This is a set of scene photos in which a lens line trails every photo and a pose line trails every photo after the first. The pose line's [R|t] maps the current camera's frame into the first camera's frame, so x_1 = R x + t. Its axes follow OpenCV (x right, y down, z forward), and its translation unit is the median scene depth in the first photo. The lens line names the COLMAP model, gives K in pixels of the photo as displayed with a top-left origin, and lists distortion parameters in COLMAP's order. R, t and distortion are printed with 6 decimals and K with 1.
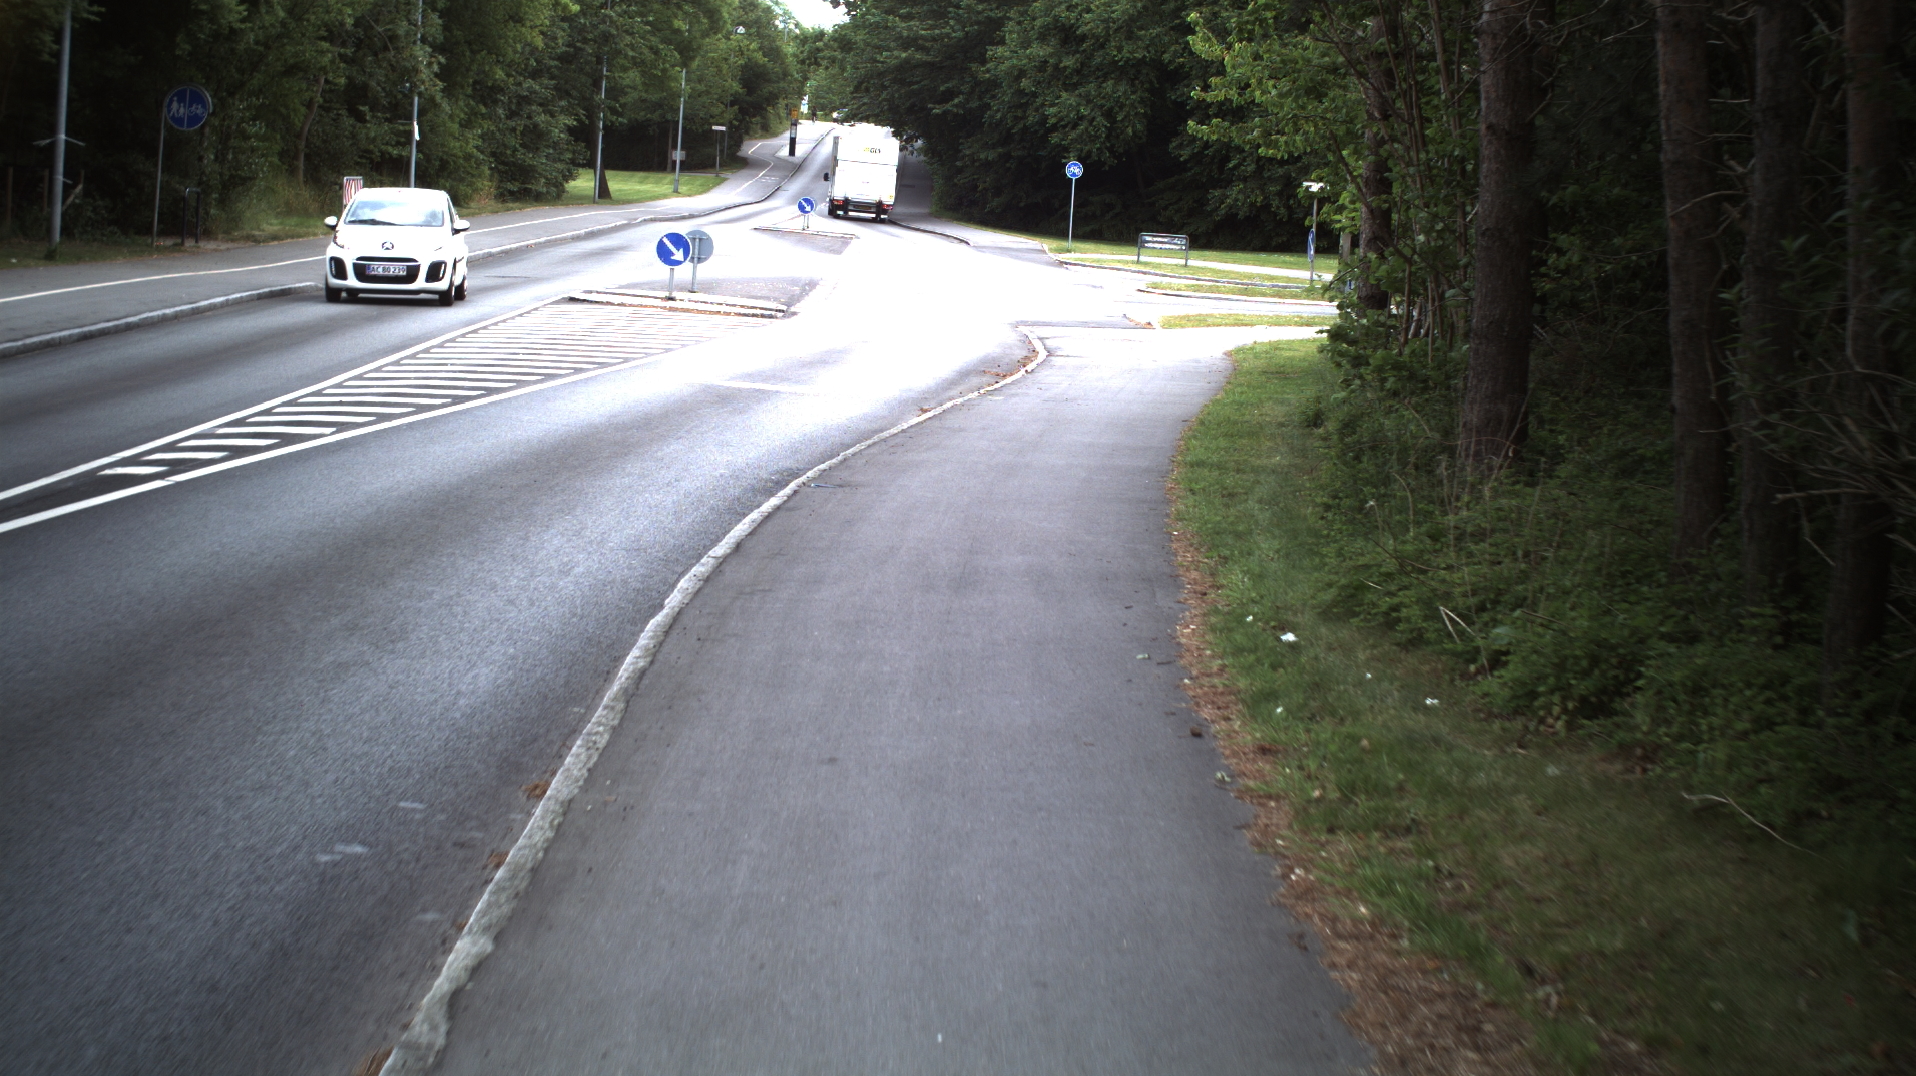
lens RADIAL K [[3365.2, 0, 958.0], [0, 3365.2, 538.0], [0, 0, 1]] dist [-0.248222, 0.213332]
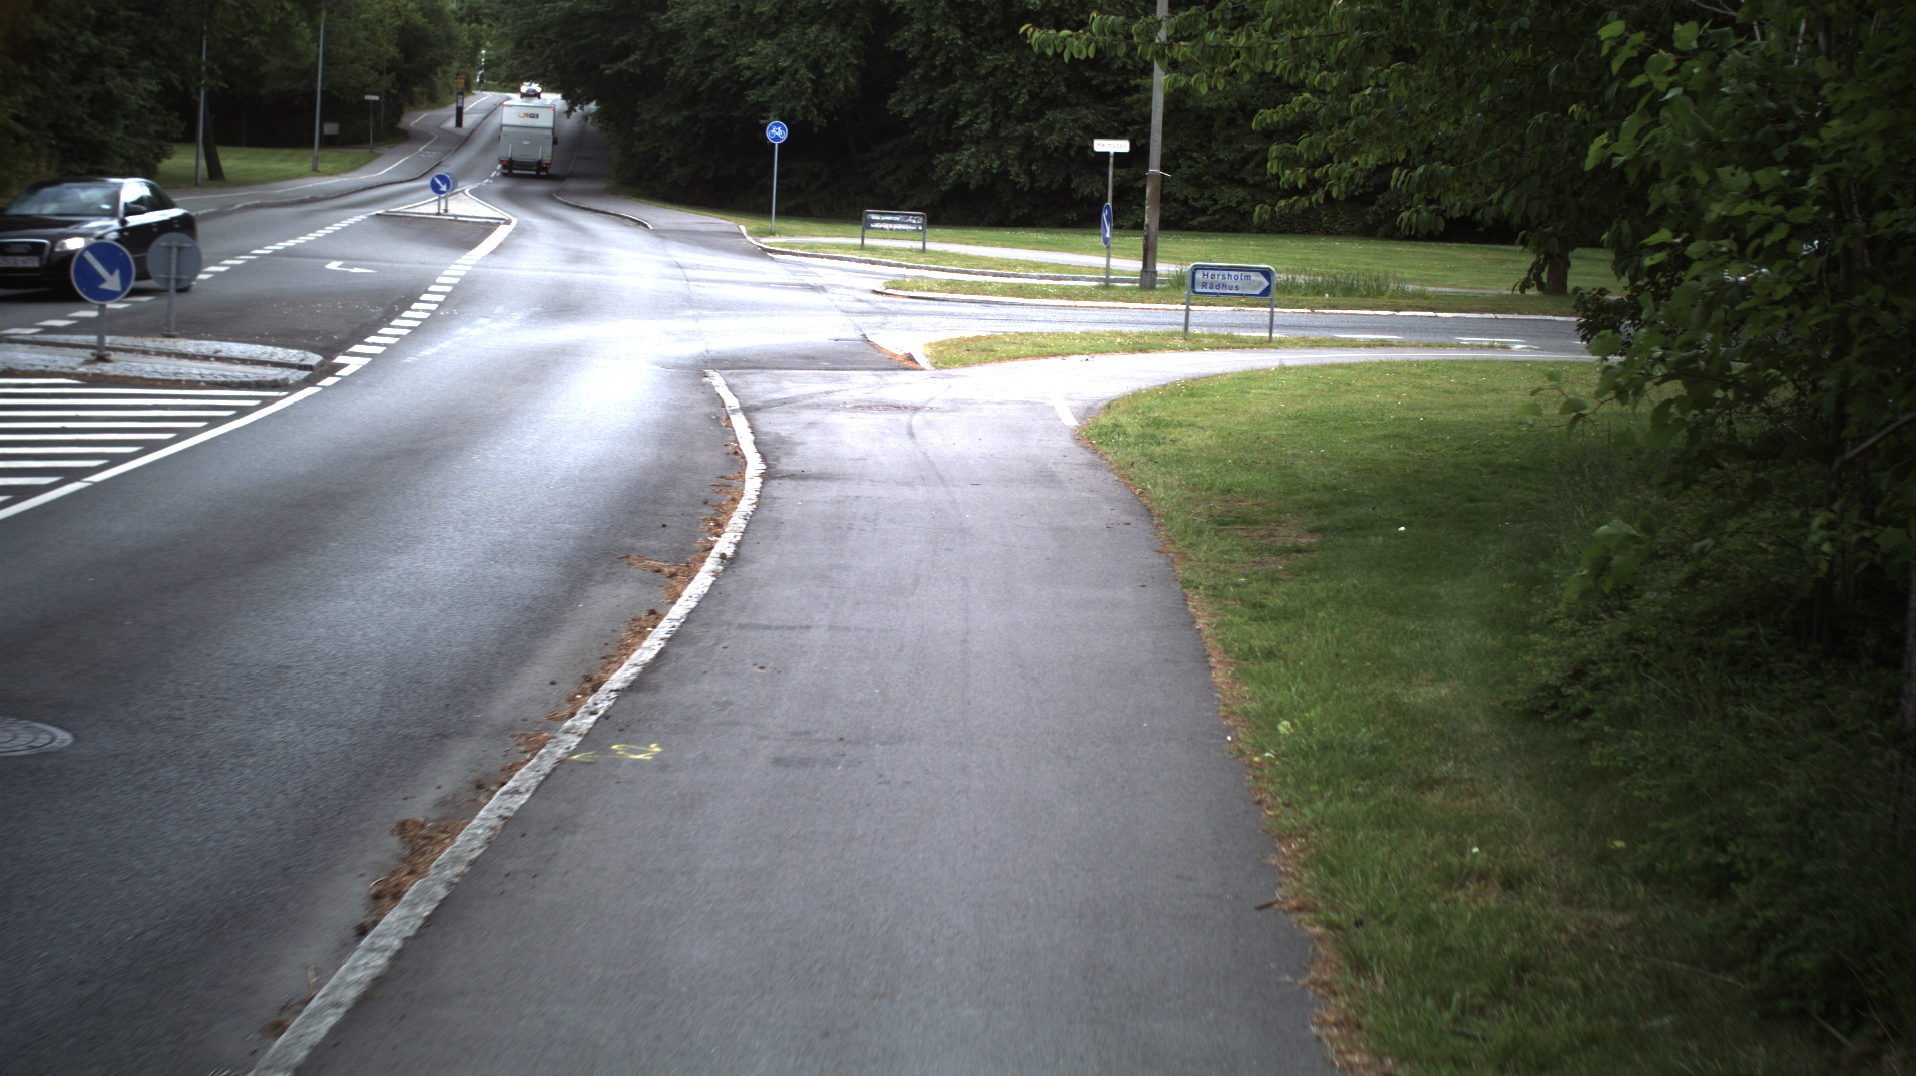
lens RADIAL K [[3365.2, 0, 958.0], [0, 3365.2, 538.0], [0, 0, 1]] dist [-0.248222, 0.213332]
pose [[0.995728, -0.025417, 0.088771, 0.004603], [0.024610, 0.999645, 0.010172, -0.021628], [-0.088998, -0.007944, 0.996000, 0.214450]]
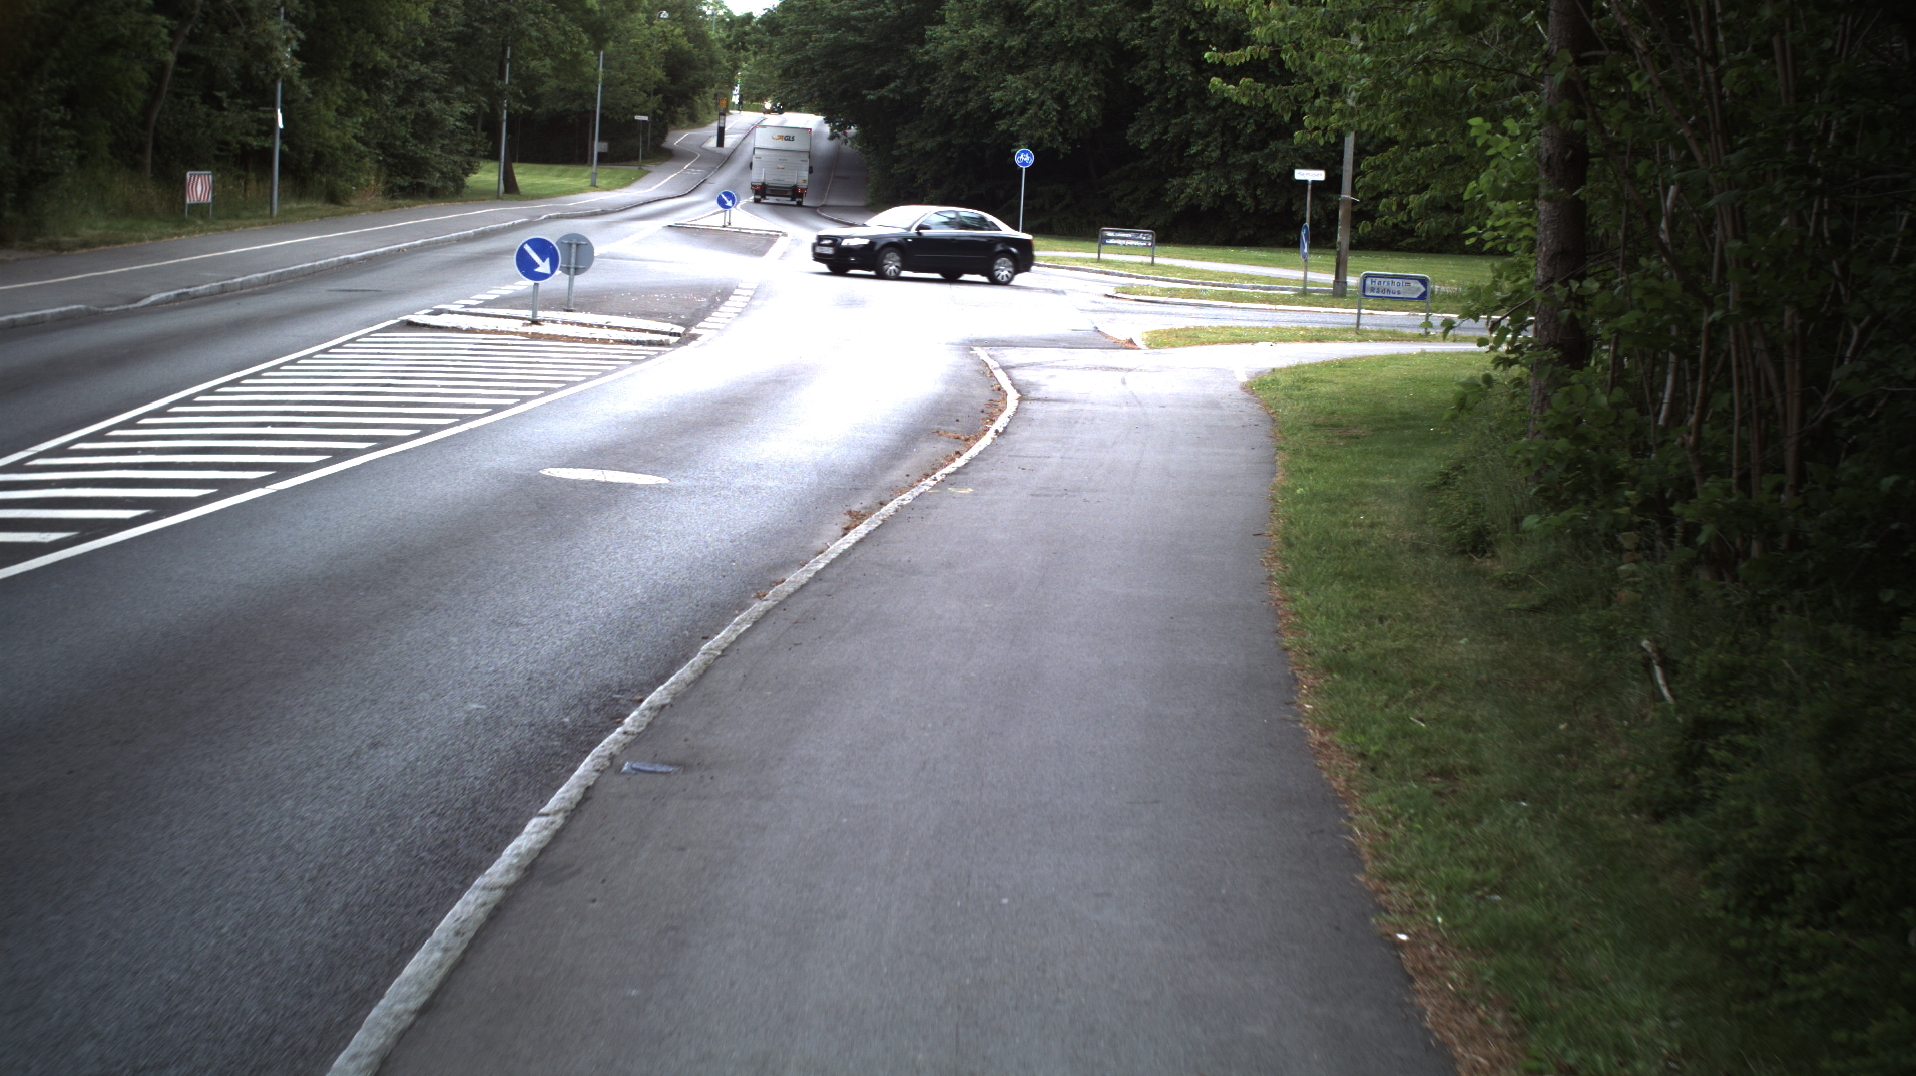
lens RADIAL K [[3365.2, 0, 958.0], [0, 3365.2, 538.0], [0, 0, 1]] dist [-0.248222, 0.213332]
pose [[0.999799, -0.008313, 0.018220, -0.000524], [0.008266, 0.999962, 0.002646, -0.011075], [-0.018242, -0.002494, 0.999830, 0.107368]]
